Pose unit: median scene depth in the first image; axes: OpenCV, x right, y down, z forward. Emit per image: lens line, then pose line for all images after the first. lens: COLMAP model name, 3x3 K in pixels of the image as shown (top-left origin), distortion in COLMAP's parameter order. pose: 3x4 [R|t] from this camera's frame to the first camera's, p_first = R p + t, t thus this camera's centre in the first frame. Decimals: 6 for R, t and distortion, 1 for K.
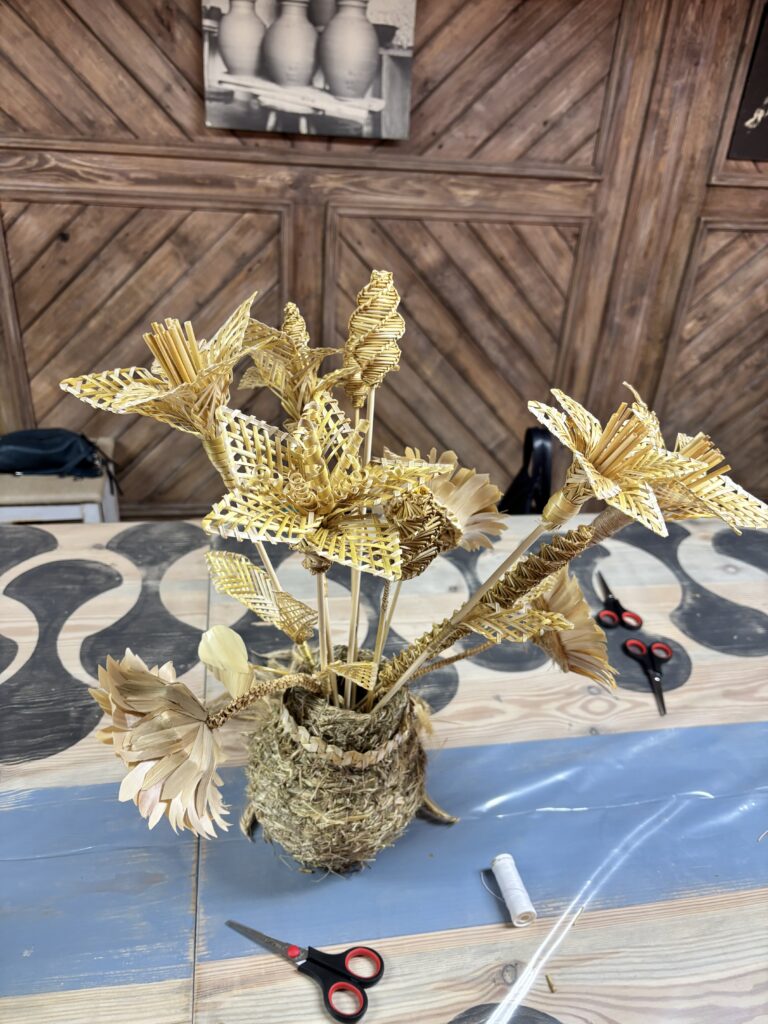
lens RADIAL K [[770.2, 0, 384.0], [0, 770.2, 512.0], [0, 0, 1]] dist [0.009003, 0.005980]
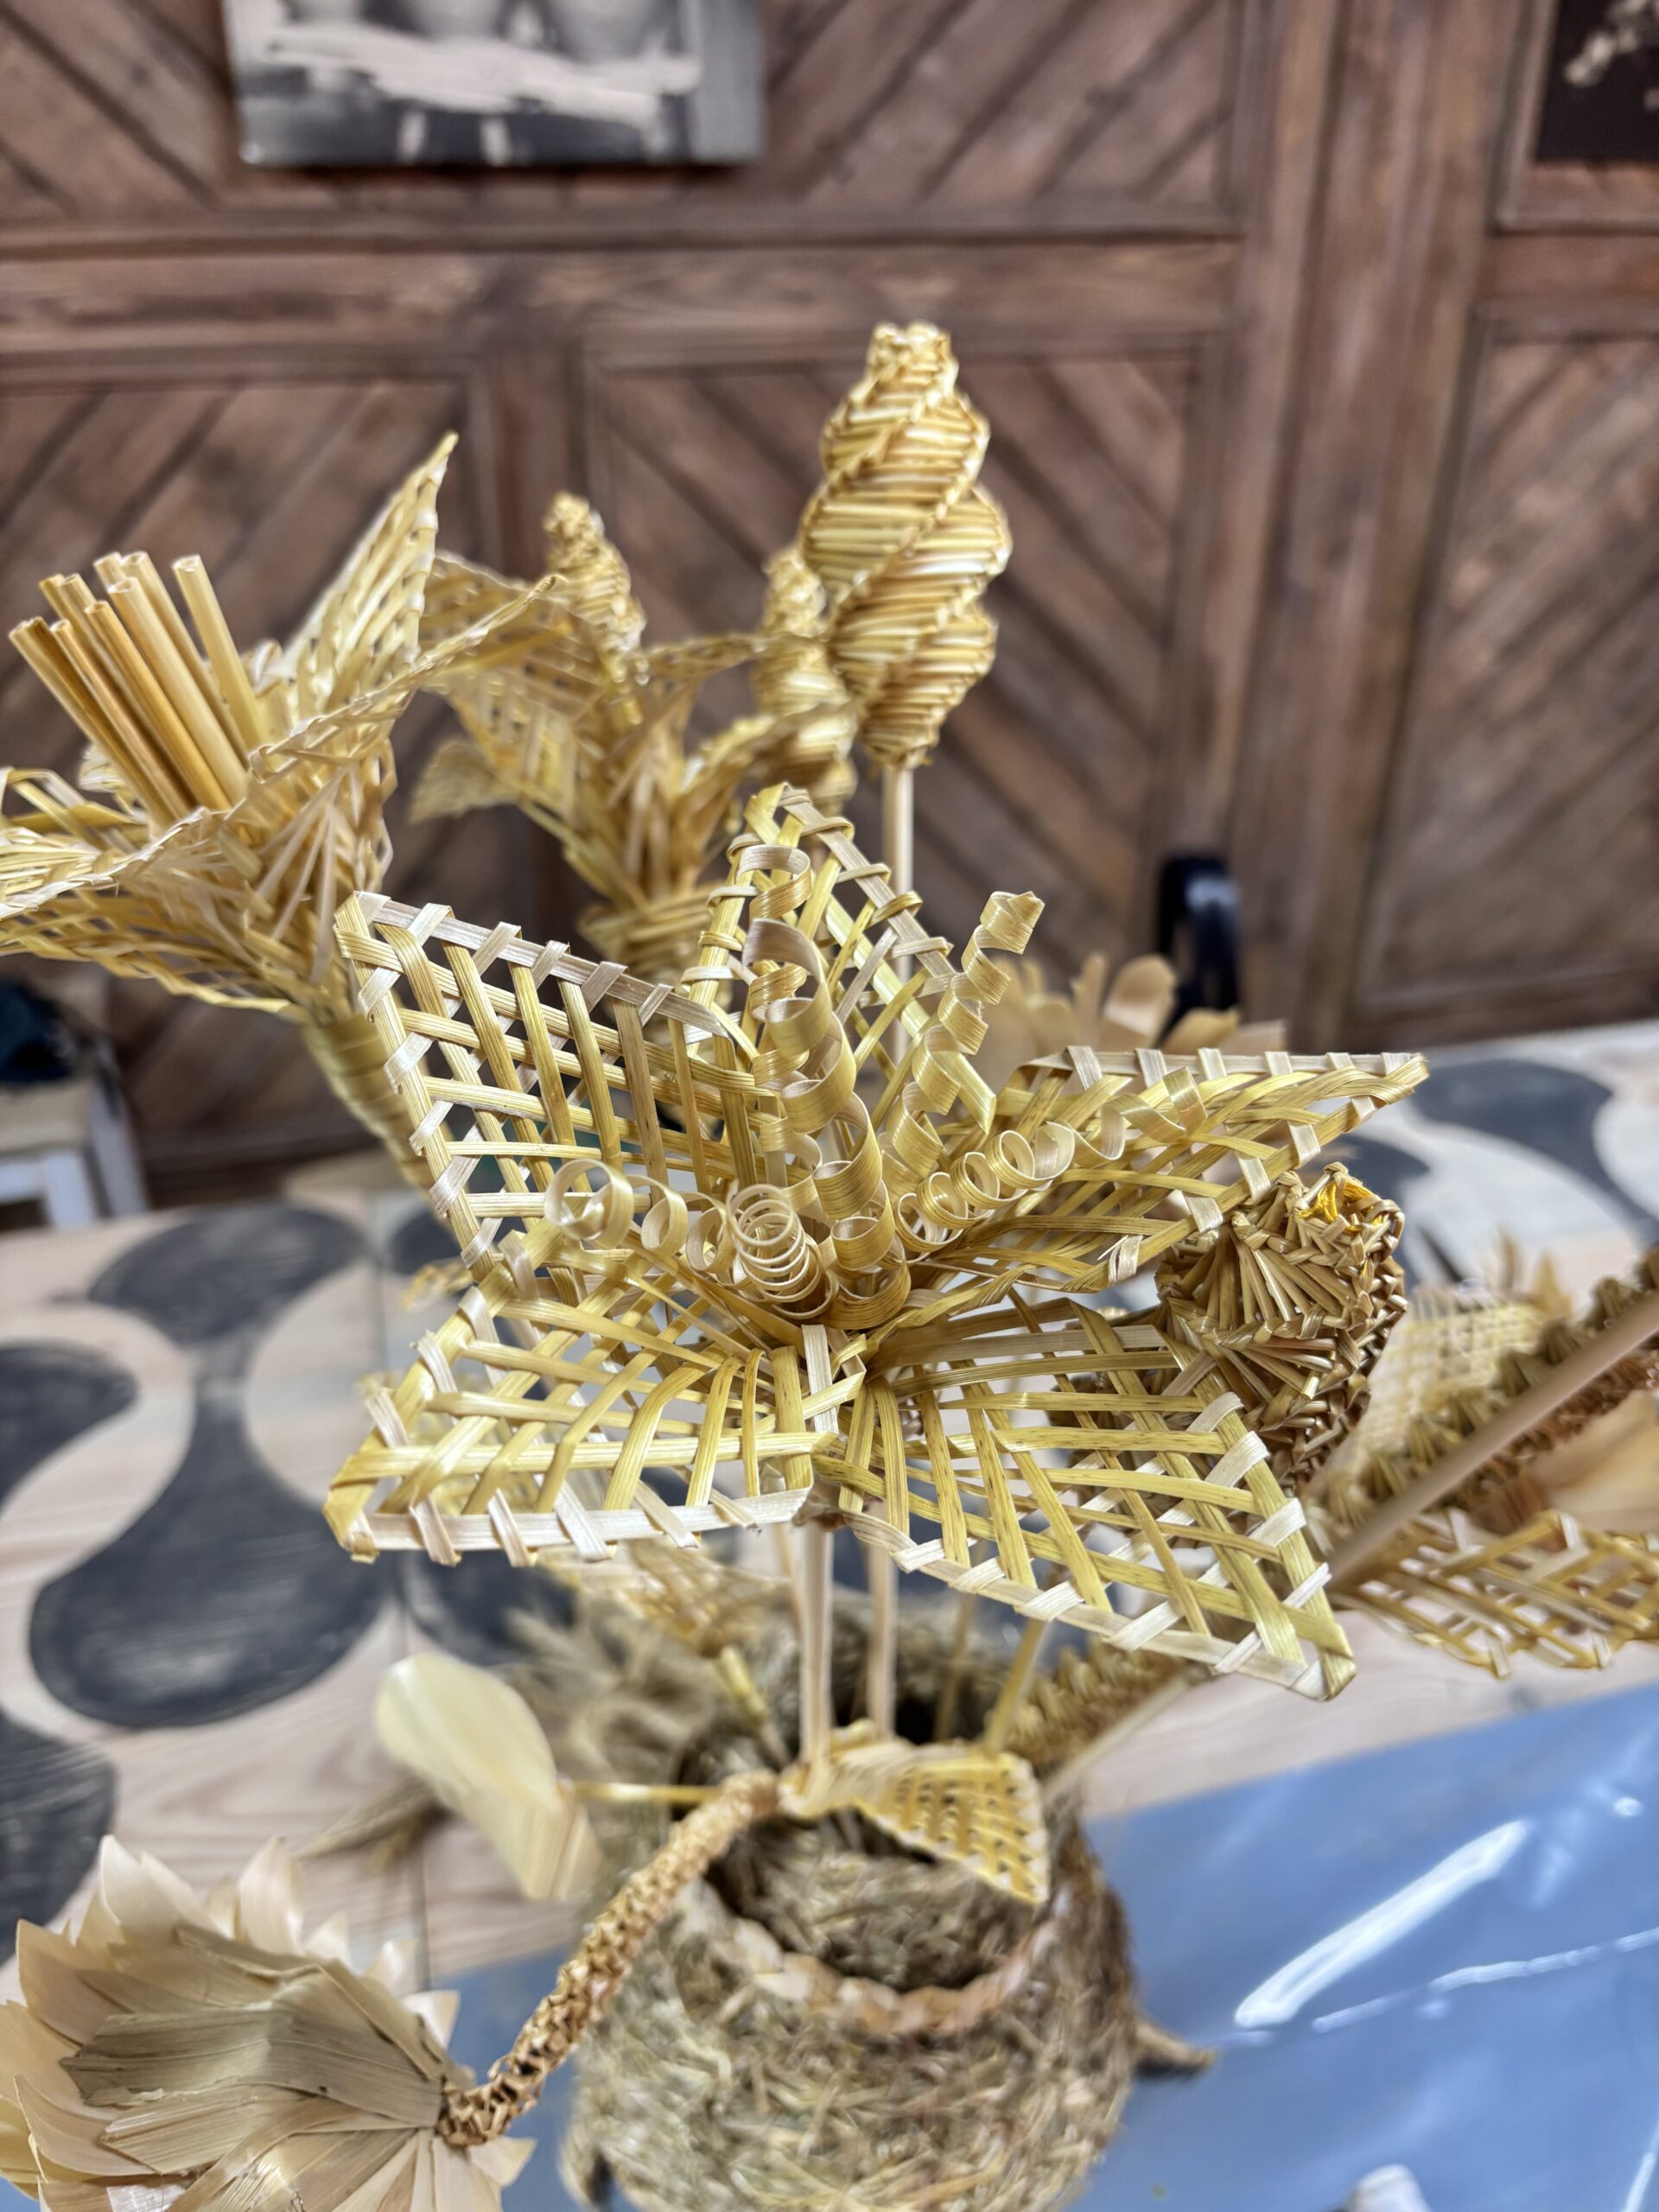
lens RADIAL K [[1670.0, 0, 820.3], [0, 1670.0, 1121.7], [0, 0, 1]] dist [-0.012489, 0.001459]
pose [[0.993890, -0.101535, 0.043280, -0.074884], [0.099965, 0.994302, 0.037018, -0.053945], [-0.046792, -0.032465, 0.998377, 0.358984]]
